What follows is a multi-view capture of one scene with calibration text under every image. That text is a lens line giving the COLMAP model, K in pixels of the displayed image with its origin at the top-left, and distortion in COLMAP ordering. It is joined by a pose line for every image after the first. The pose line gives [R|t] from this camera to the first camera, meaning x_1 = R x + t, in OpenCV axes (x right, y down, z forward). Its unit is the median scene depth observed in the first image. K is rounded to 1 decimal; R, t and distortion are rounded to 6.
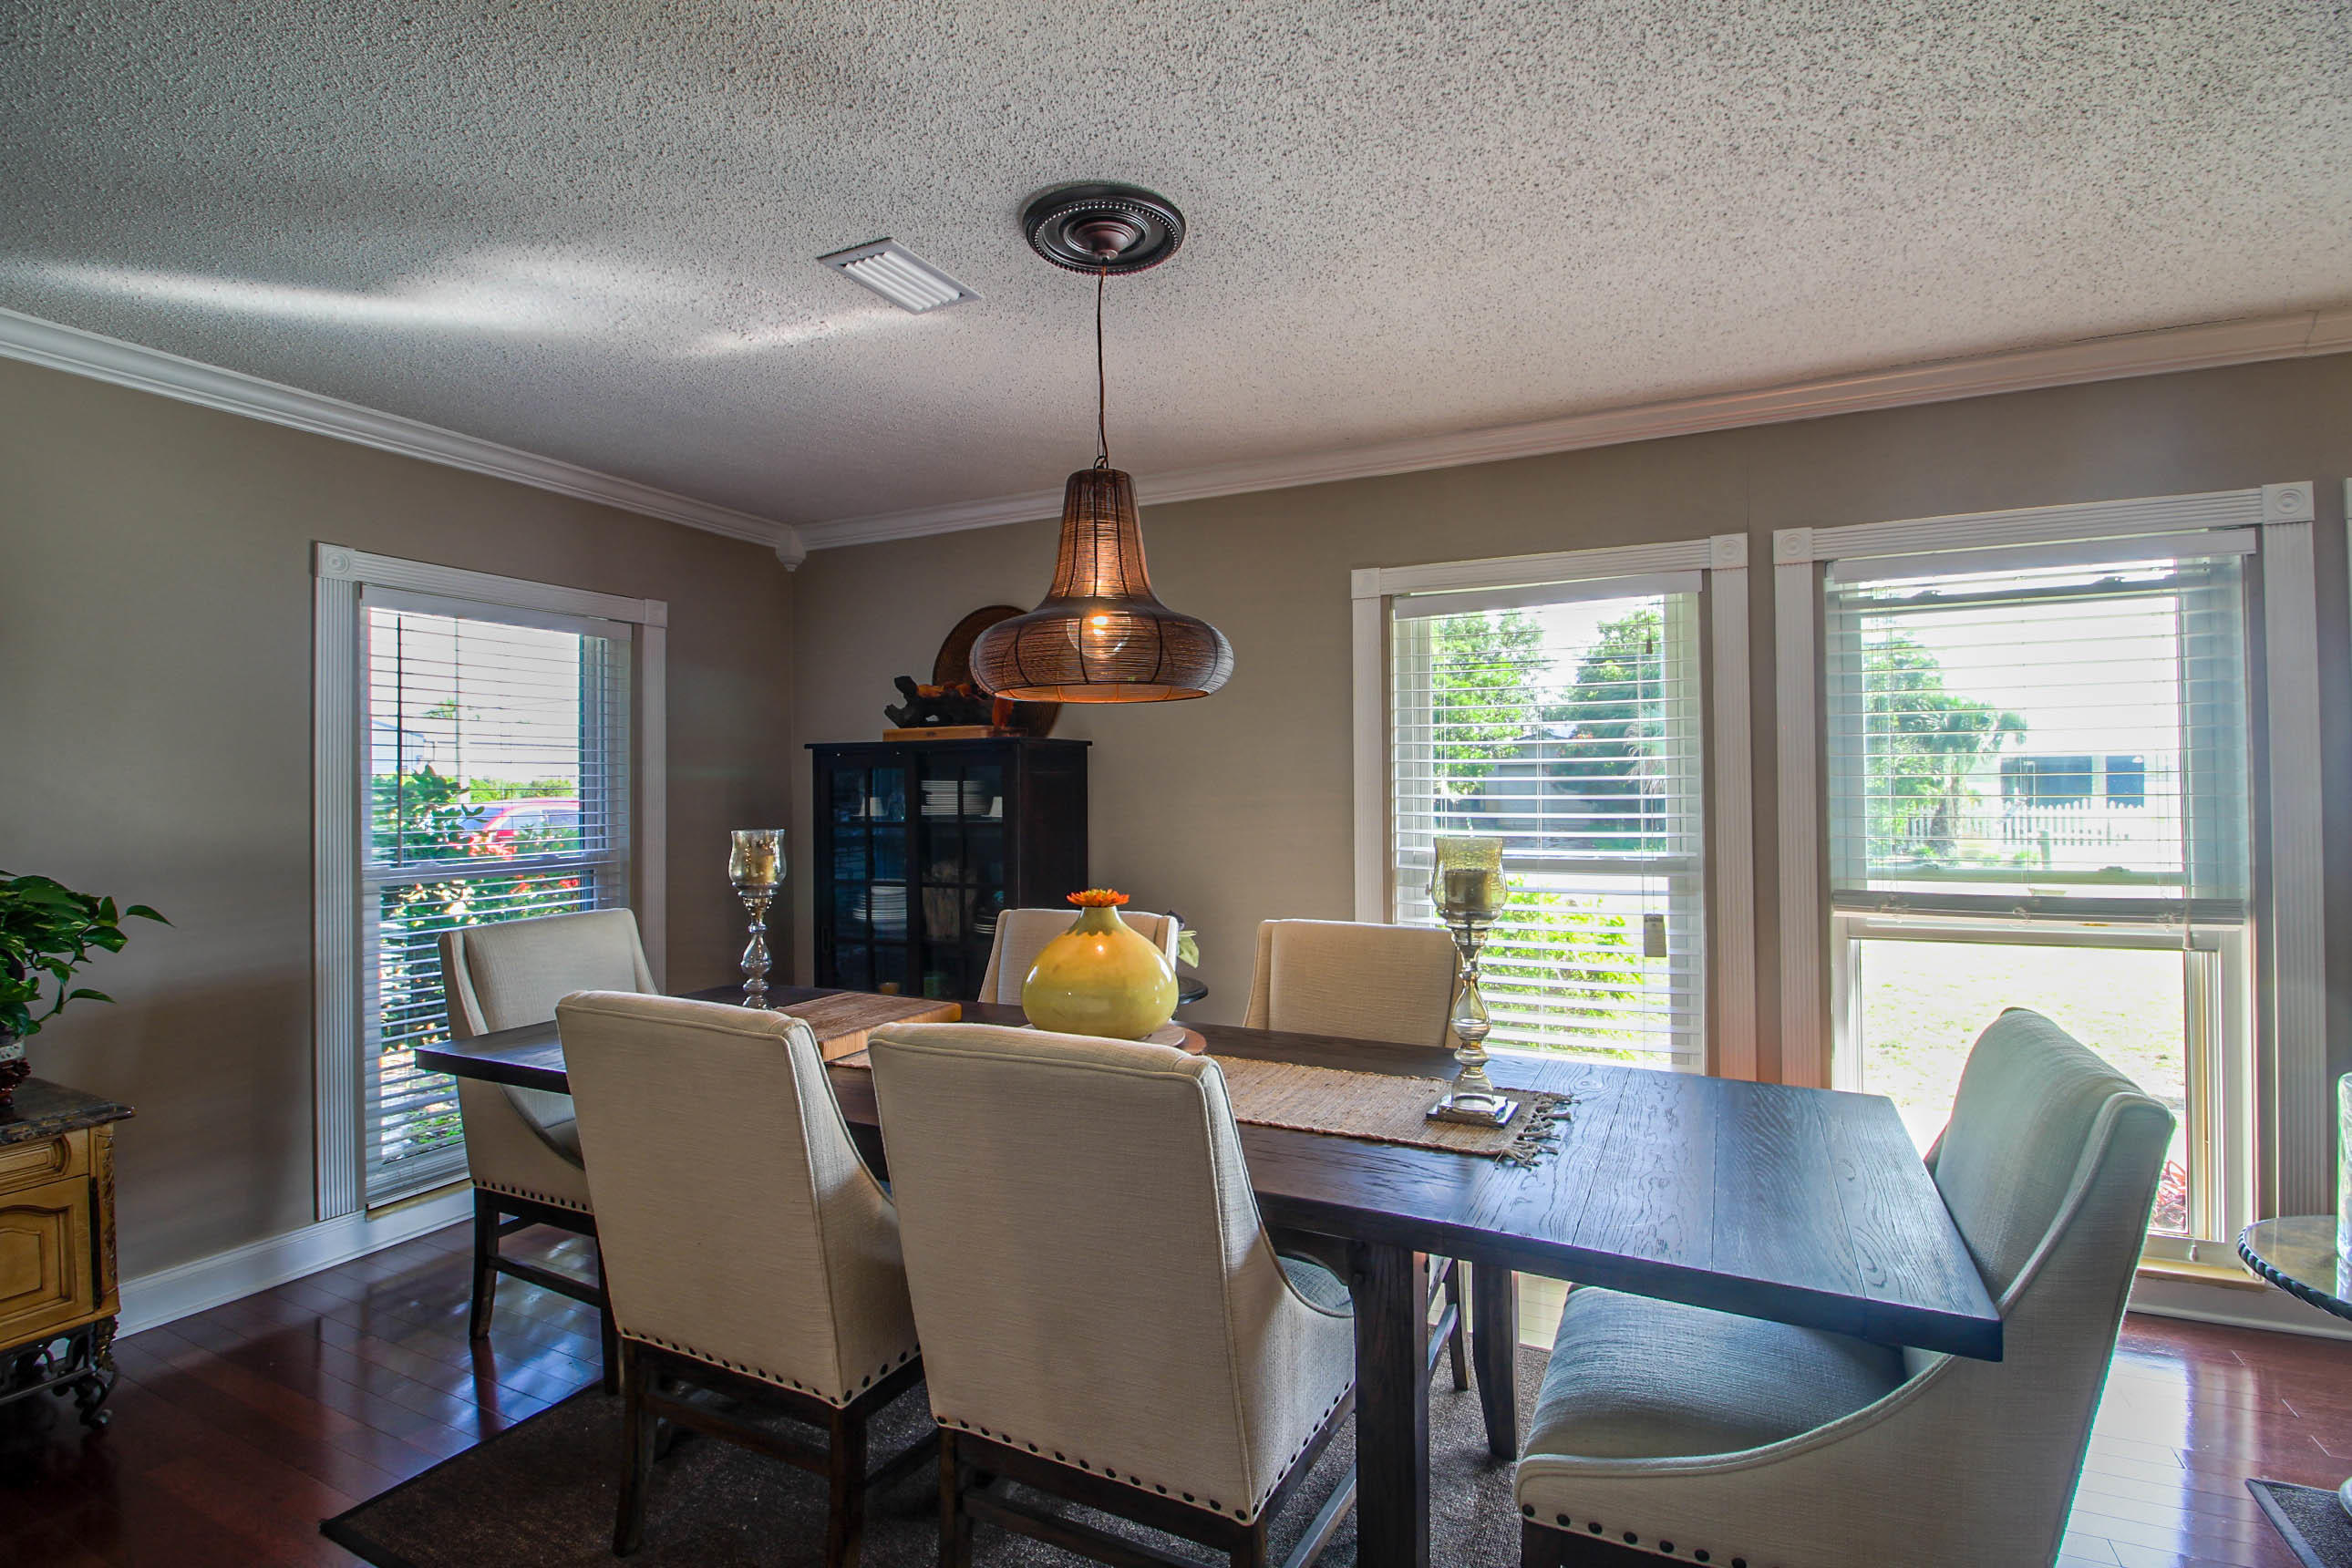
lens RADIAL K [[1100.4, 0, 1176.0], [0, 1100.4, 784.0], [0, 0, 1]] dist [-0.007636, -0.009228]
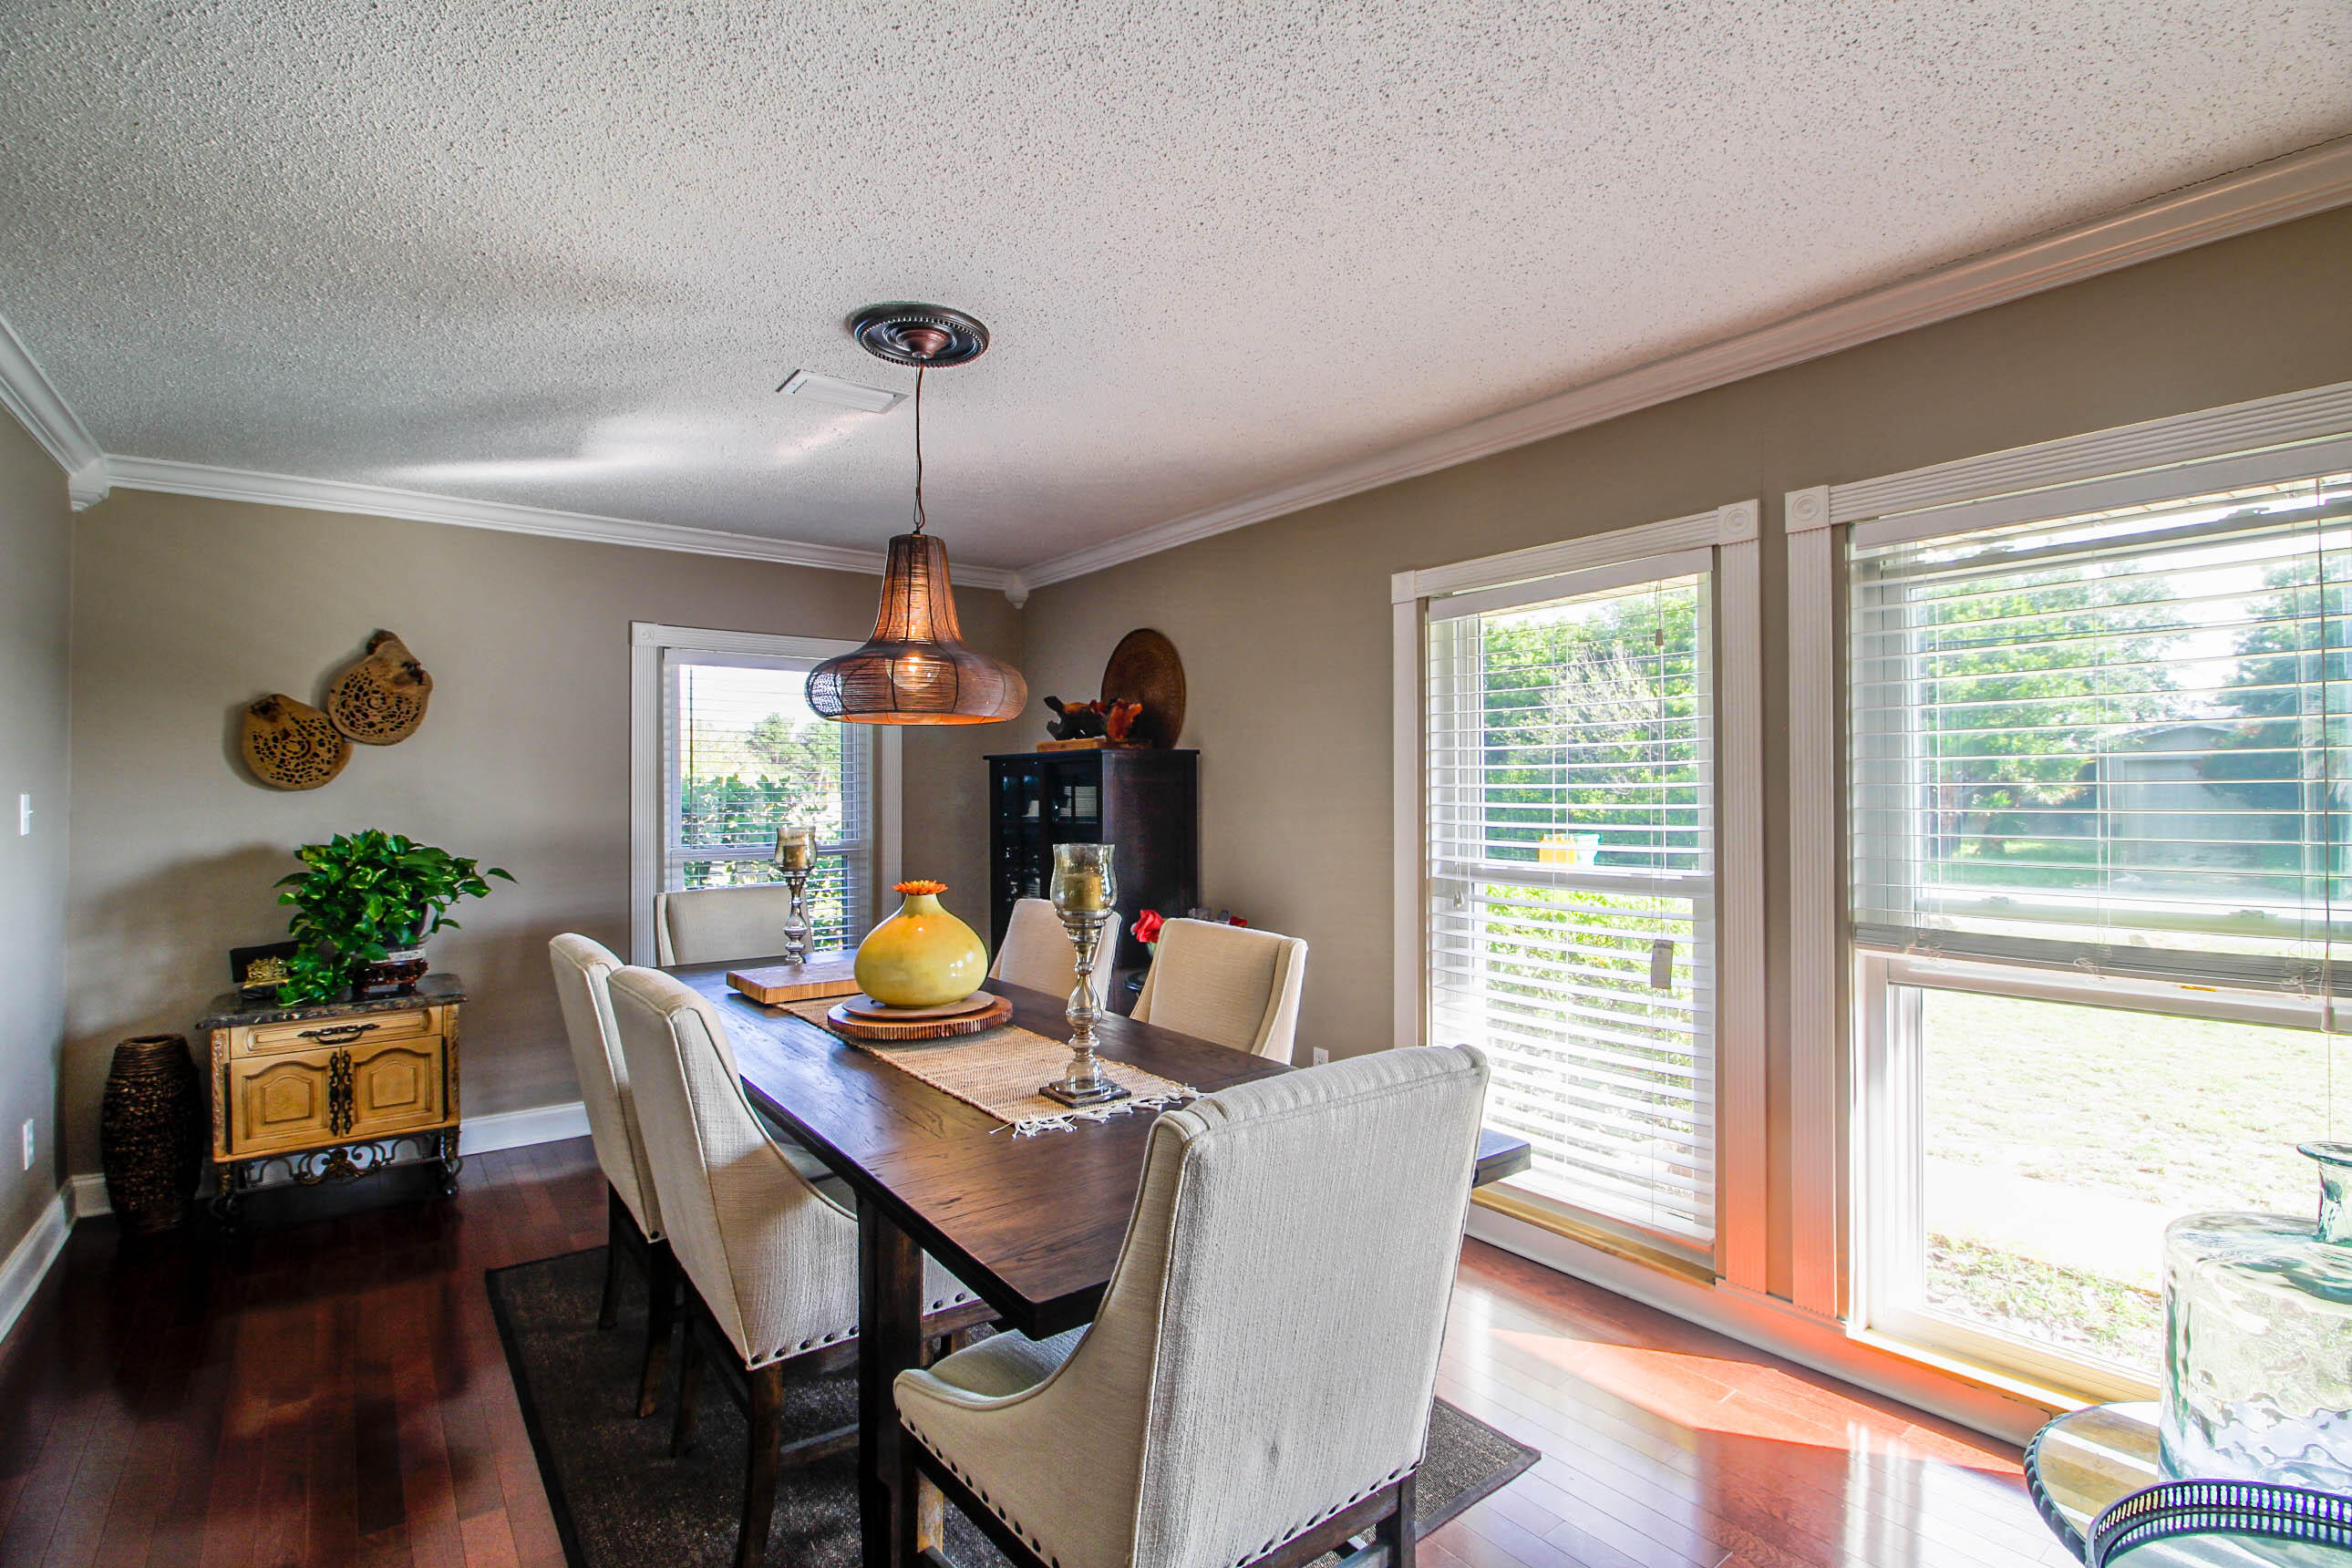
lens RADIAL K [[1100.4, 0, 1176.0], [0, 1100.4, 784.0], [0, 0, 1]] dist [-0.007636, -0.009228]
pose [[0.890453, 0.000117, -0.455074, 0.514533], [-0.000070, 1.000000, 0.000121, -0.007579], [0.455074, -0.000076, 0.890453, 0.035653]]
